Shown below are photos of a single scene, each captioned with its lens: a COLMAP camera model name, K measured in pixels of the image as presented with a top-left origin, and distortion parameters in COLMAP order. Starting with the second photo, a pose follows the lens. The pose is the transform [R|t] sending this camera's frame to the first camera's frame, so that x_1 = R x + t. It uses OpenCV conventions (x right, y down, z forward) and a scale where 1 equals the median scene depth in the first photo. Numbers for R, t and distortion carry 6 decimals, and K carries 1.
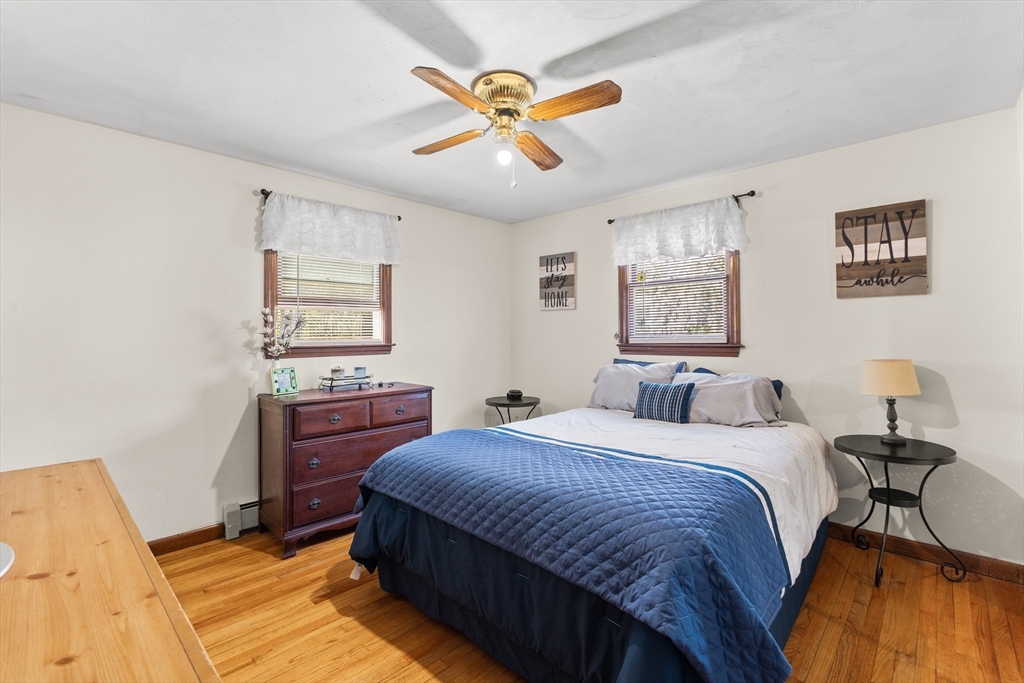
lens RADIAL K [[473.5, 0, 514.4], [0, 473.5, 339.3], [0, 0, 1]] dist [0.004785, 0.001622]
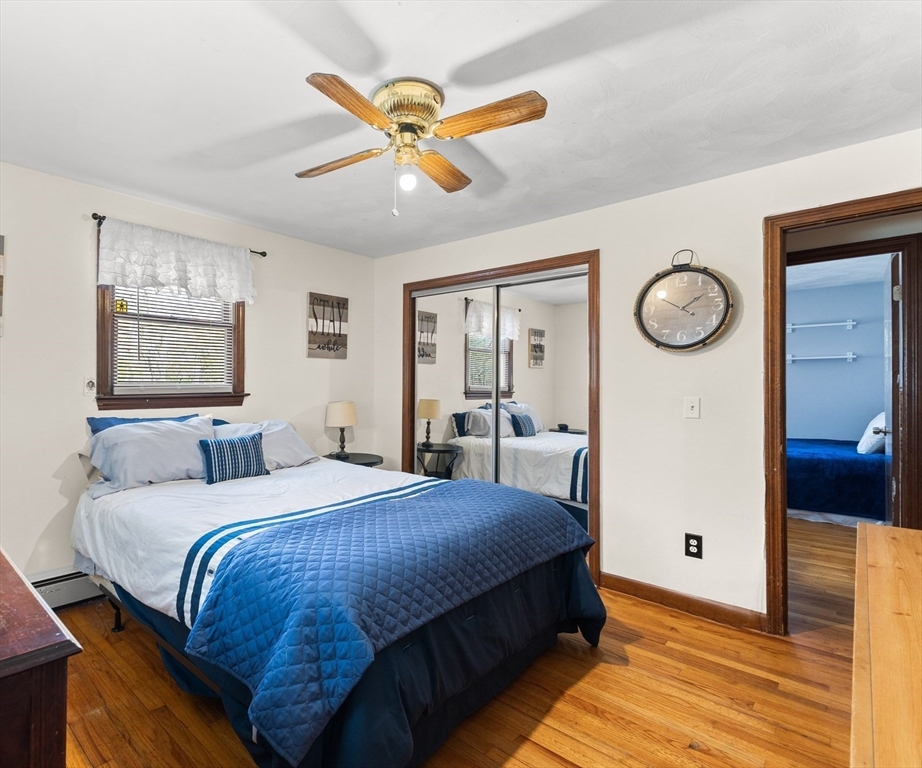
lens RADIAL K [[492.9, 0, 463.8], [0, 492.9, 380.9], [0, 0, 1]] dist [0.007092, 0.000618]
pose [[-0.101290, 0.012364, 0.994780, -0.731212], [0.003744, 0.999920, -0.012047, -0.002225], [-0.994850, 0.002504, -0.101328, 0.725988]]
